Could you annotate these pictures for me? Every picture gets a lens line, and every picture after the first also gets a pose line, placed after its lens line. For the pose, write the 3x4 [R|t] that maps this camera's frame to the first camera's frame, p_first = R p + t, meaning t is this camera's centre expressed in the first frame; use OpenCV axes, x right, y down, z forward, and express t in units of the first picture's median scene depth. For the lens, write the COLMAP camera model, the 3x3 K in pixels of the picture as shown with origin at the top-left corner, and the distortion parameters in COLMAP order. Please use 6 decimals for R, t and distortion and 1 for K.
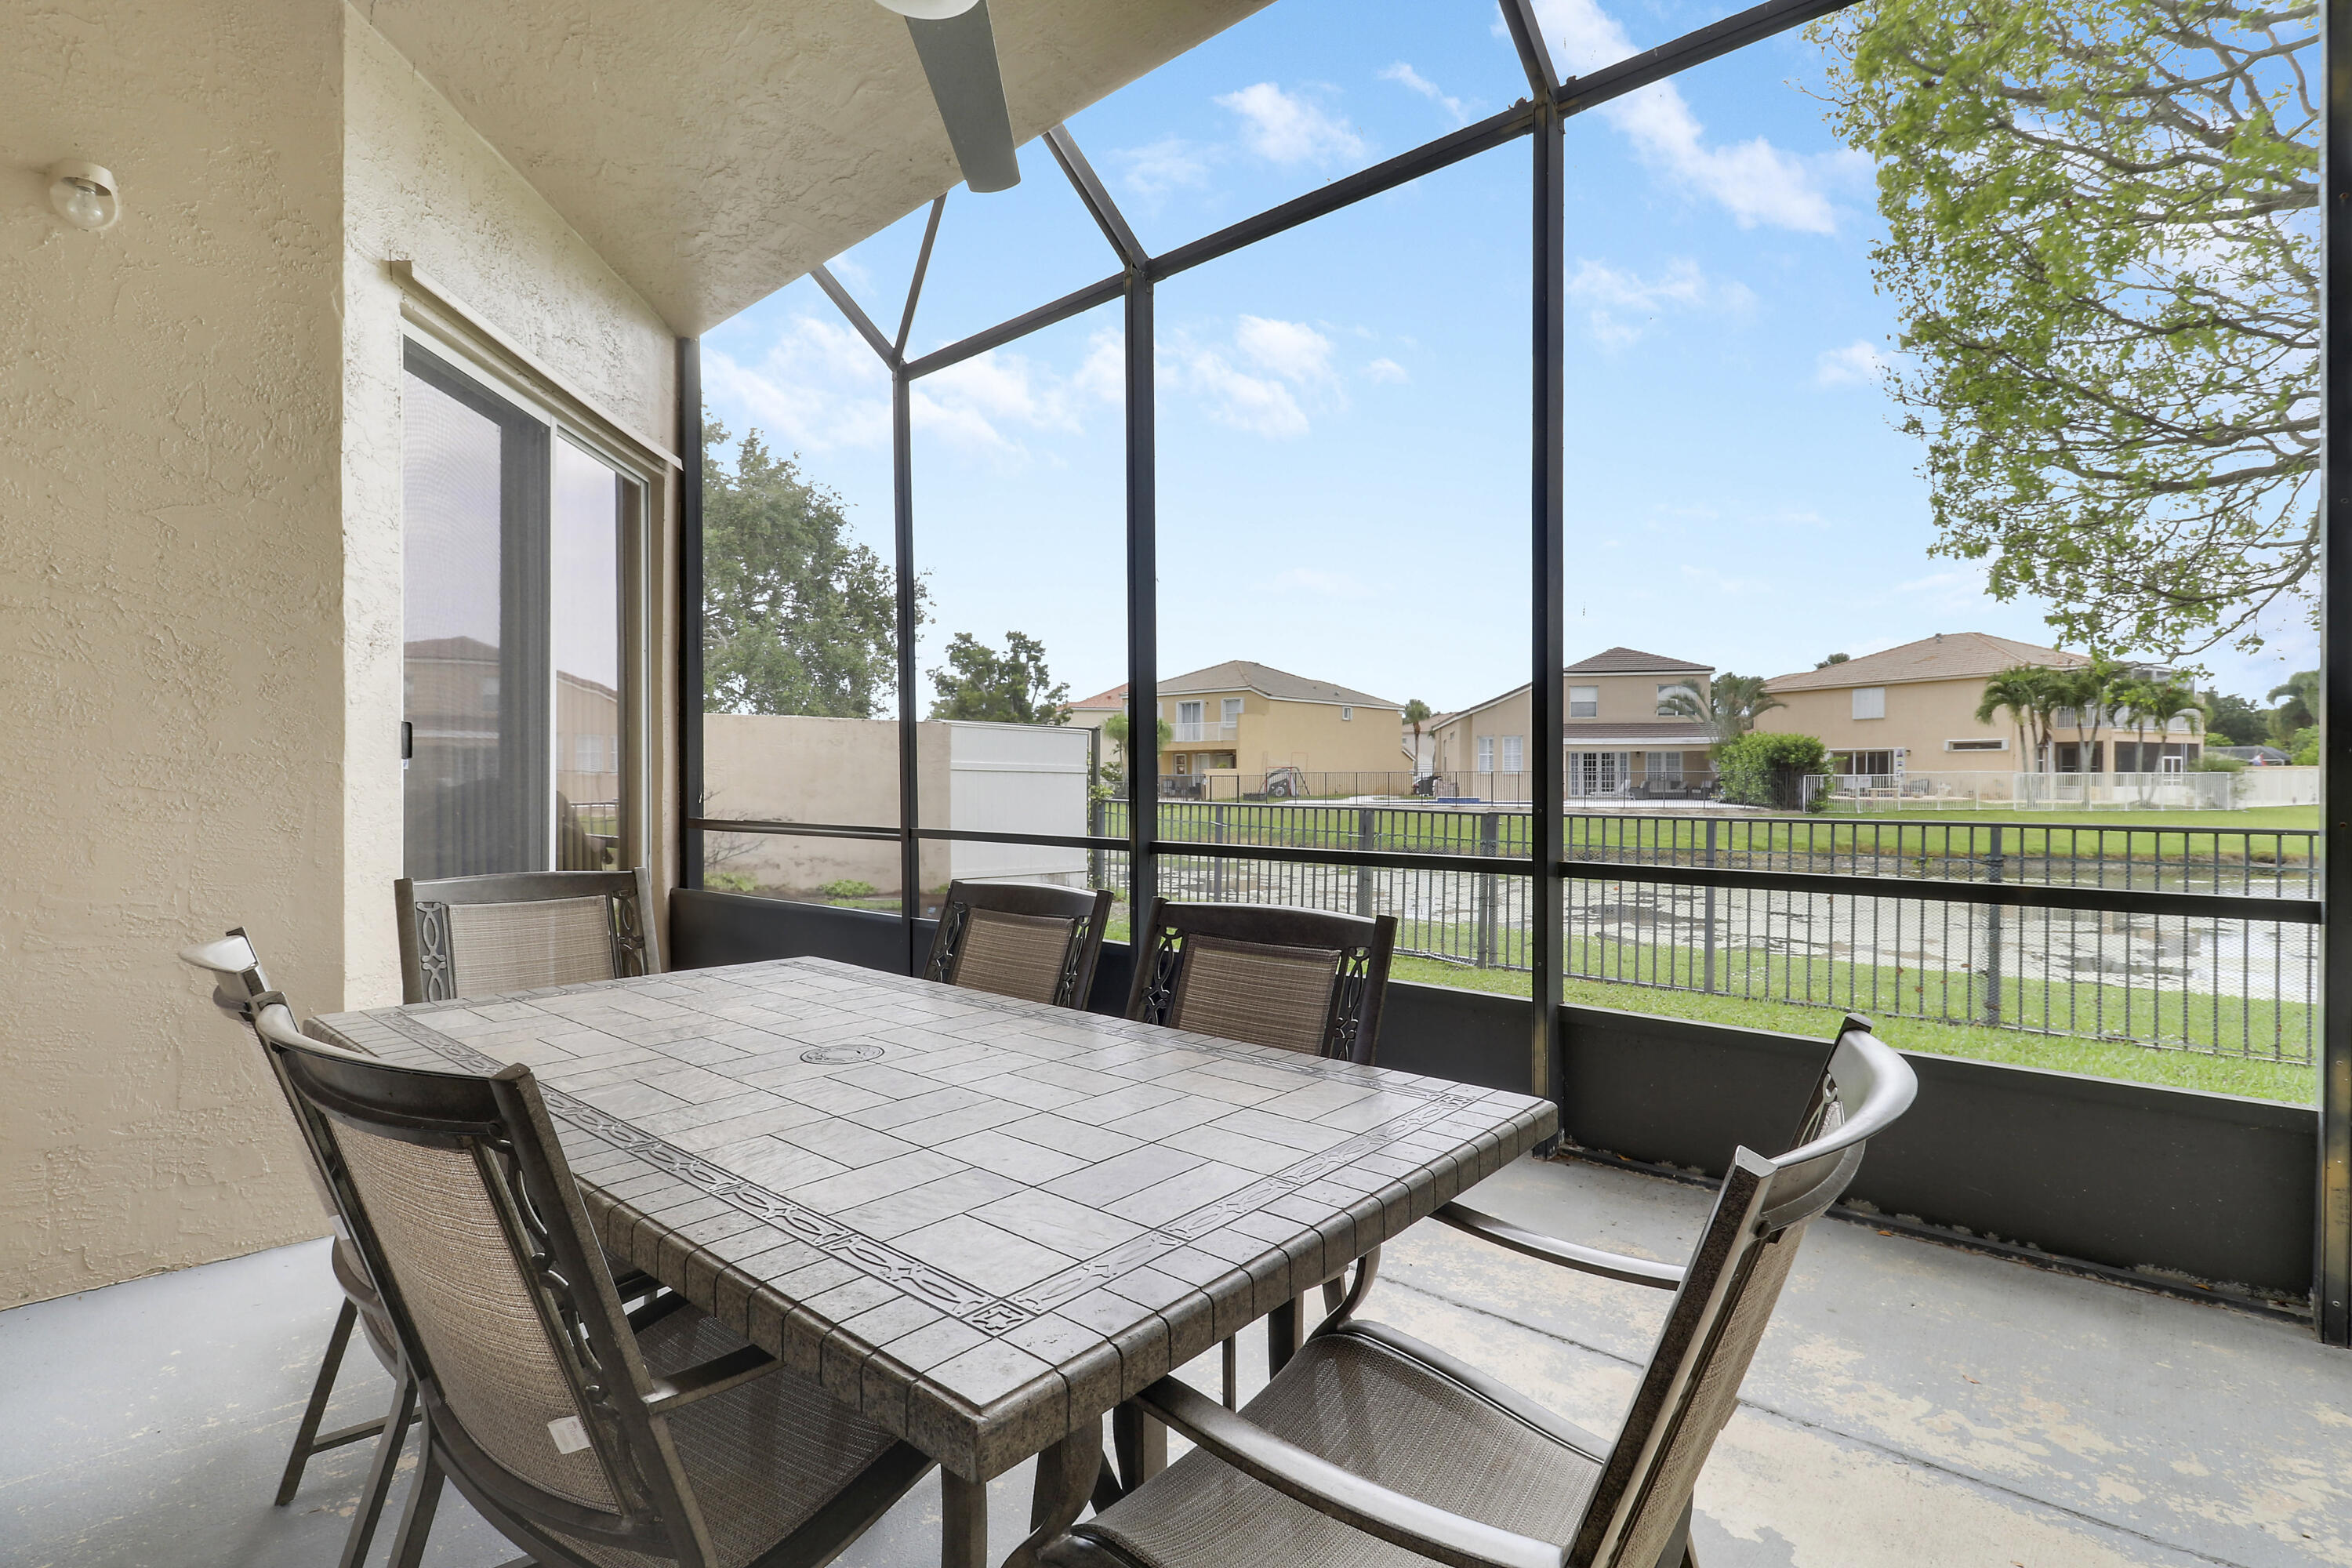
lens RADIAL K [[1086.4, 0, 1209.9], [0, 1086.4, 818.3], [0, 0, 1]] dist [0.000616, -0.014043]
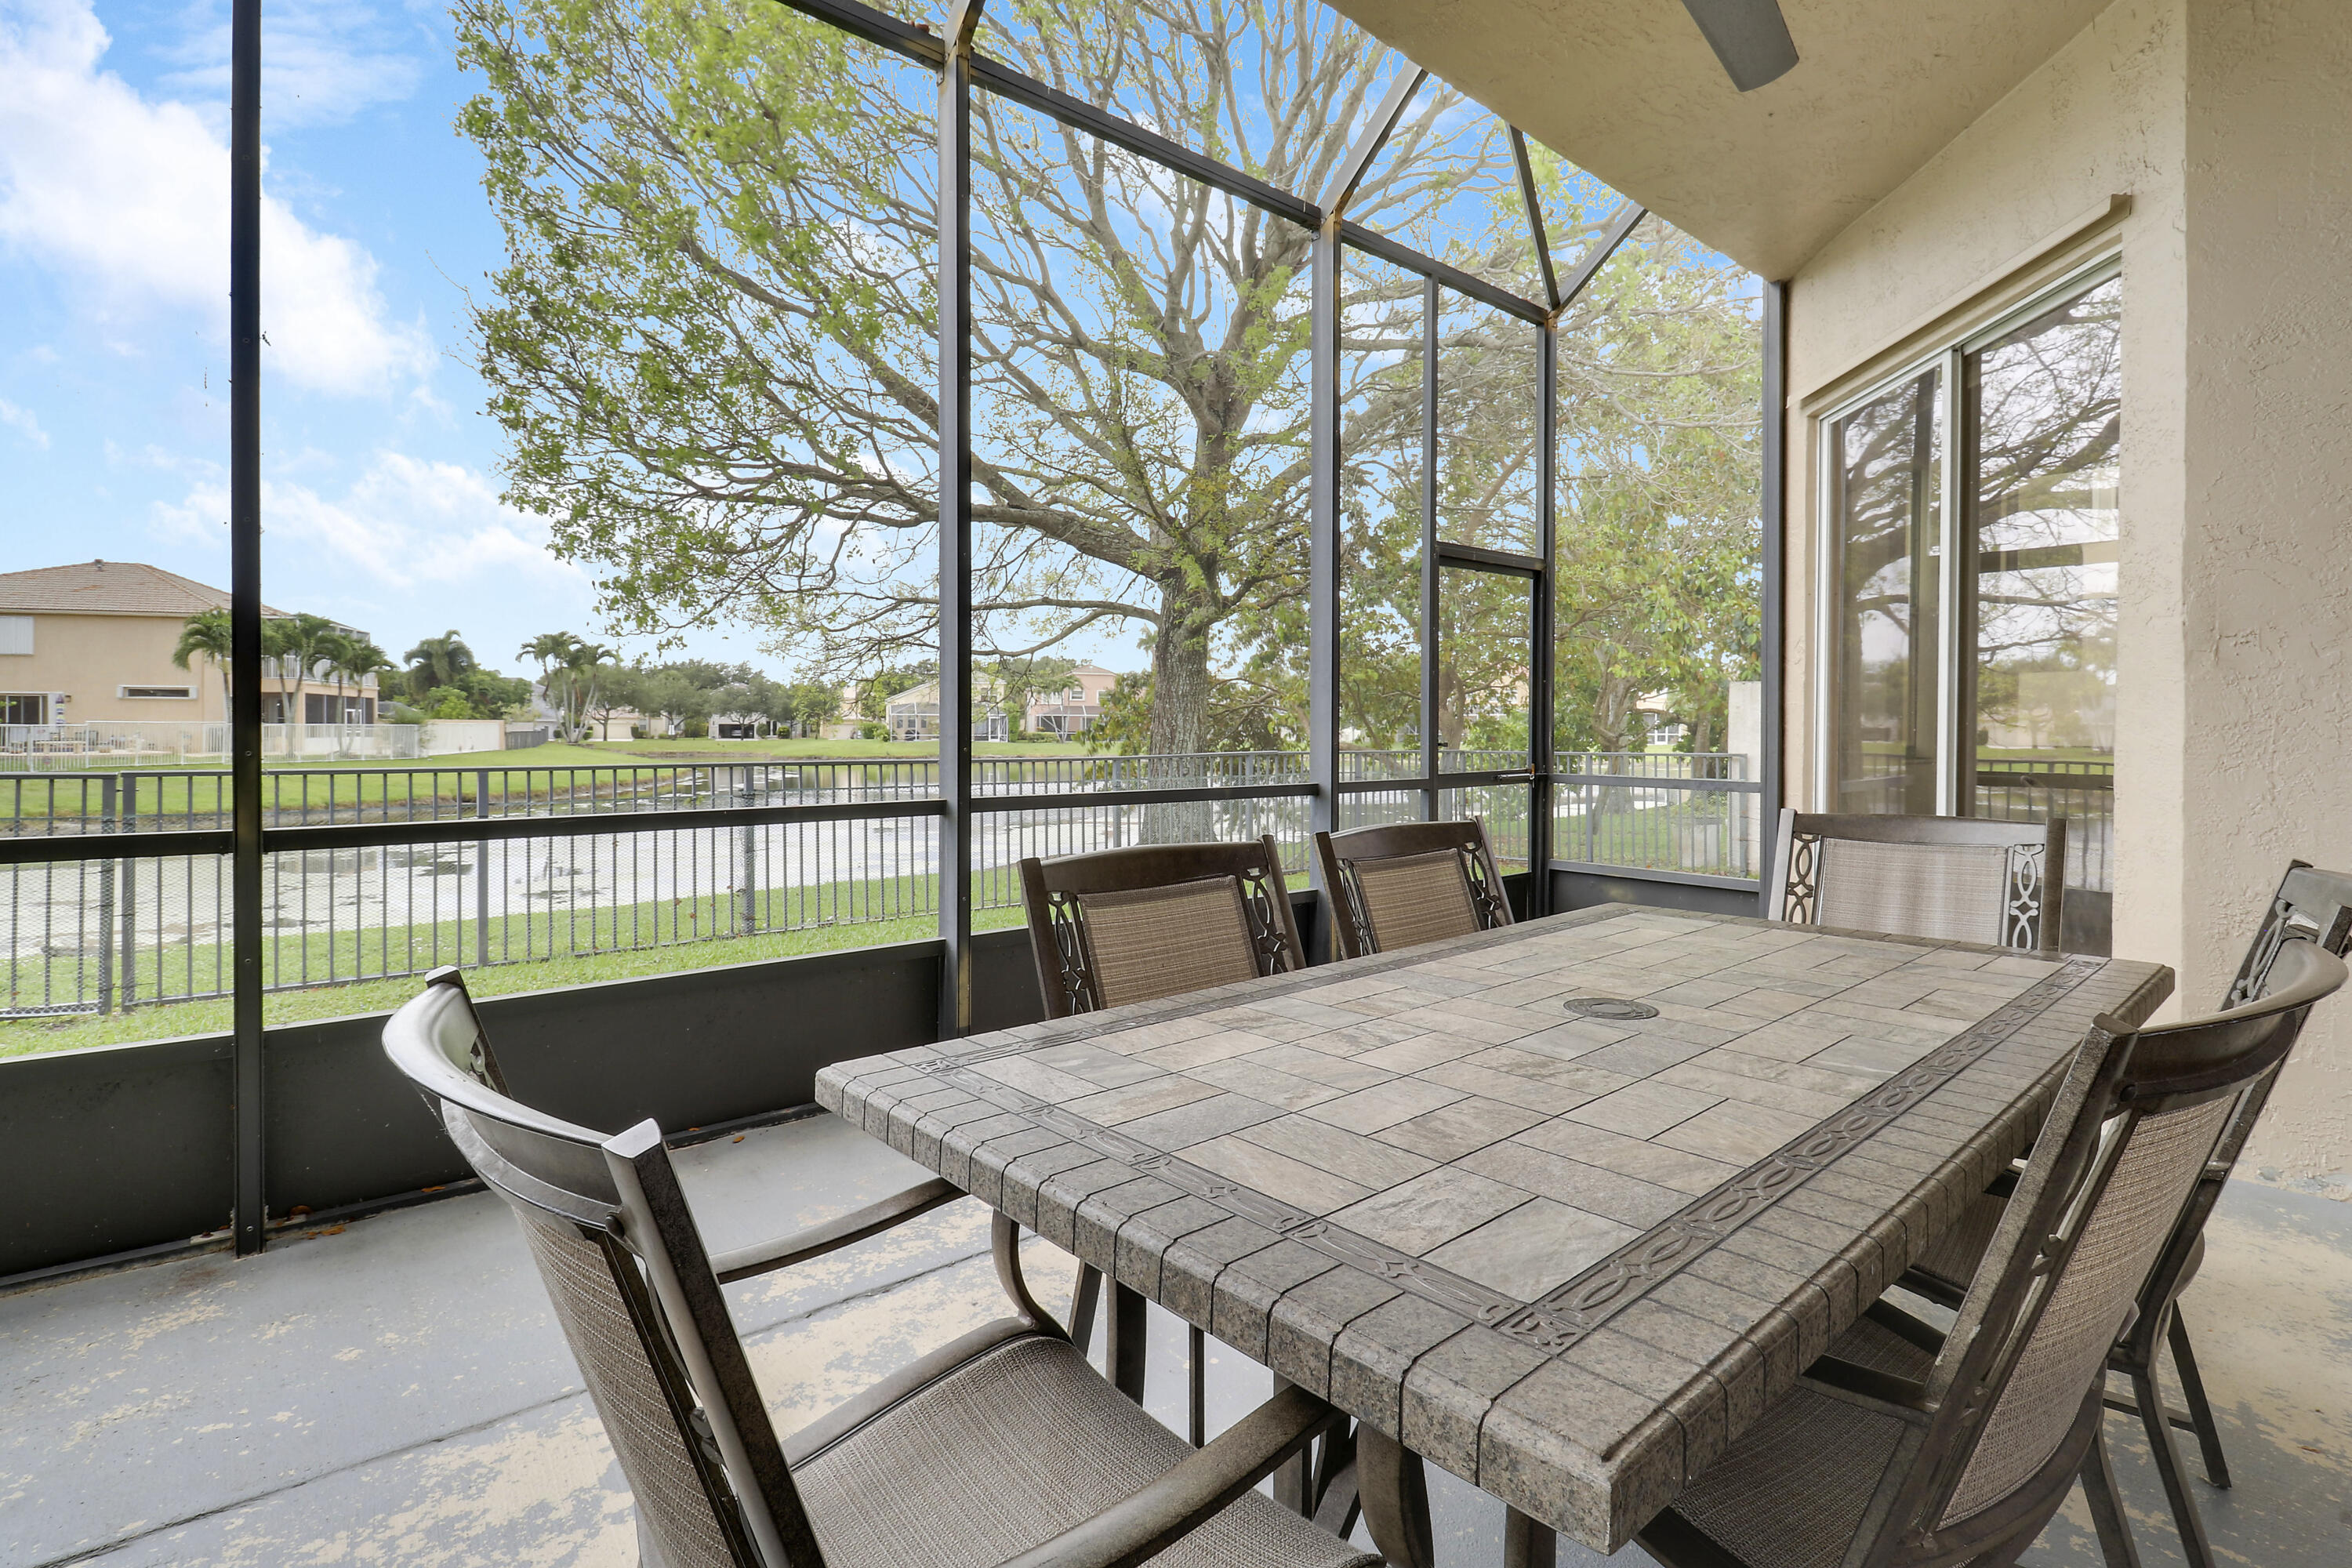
lens RADIAL K [[1098.5, 0, 1163.6], [0, 1098.5, 749.6], [0, 0, 1]] dist [-0.021427, -0.000068]
pose [[0.151314, -0.012991, 0.988400, -0.279141], [0.032875, 0.999427, 0.008103, -0.000718], [-0.987939, 0.031268, 0.151654, 0.292441]]
